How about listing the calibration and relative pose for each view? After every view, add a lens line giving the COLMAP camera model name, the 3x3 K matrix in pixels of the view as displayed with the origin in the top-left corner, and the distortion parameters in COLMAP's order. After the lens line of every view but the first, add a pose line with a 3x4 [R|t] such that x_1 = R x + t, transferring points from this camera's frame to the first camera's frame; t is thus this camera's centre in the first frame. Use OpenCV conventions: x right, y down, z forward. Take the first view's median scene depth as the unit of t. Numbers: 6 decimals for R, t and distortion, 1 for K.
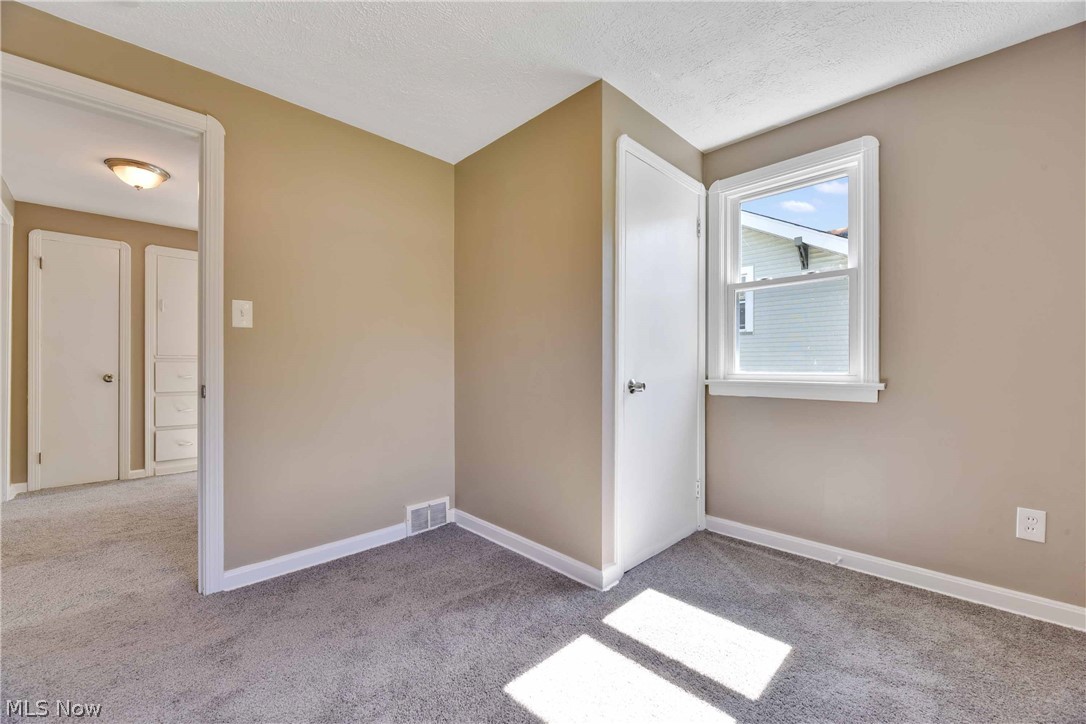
lens RADIAL K [[444.1, 0, 544.6], [0, 444.1, 365.3], [0, 0, 1]] dist [0.001449, 0.000647]
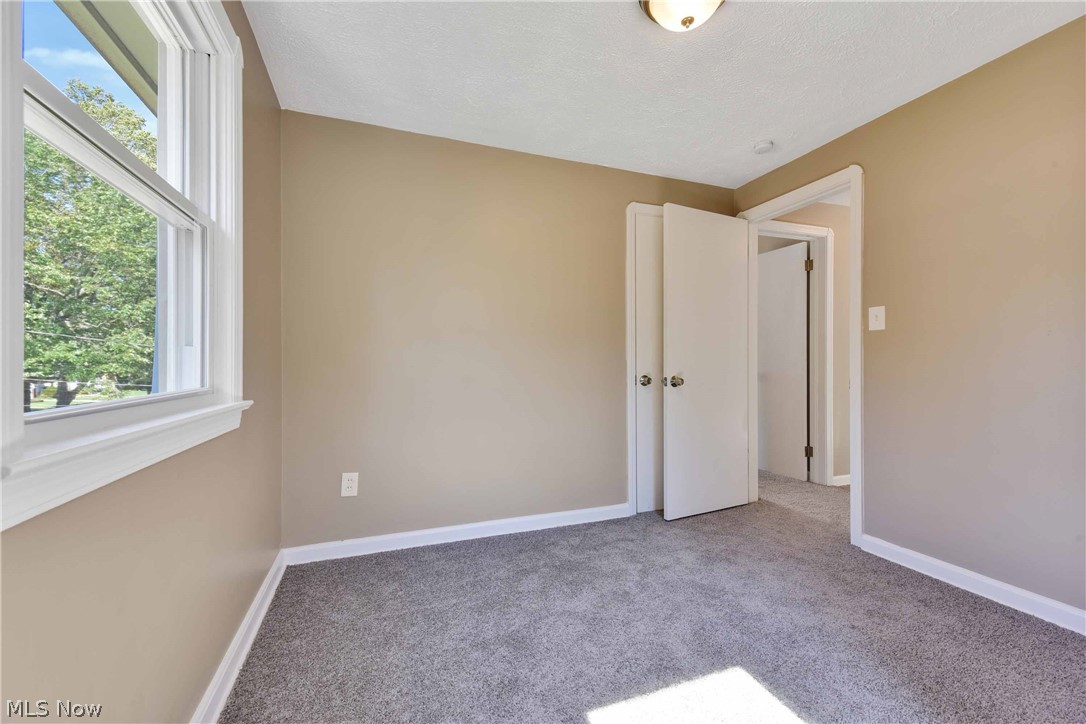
lens RADIAL K [[444.1, 0, 541.3], [0, 444.1, 360.3], [0, 0, 1]] dist [0.001449, 0.000647]
pose [[-0.415355, -0.004177, -0.909650, 0.768080], [0.000576, 0.999988, -0.004854, -0.001950], [0.909659, -0.002540, -0.415347, 0.726451]]
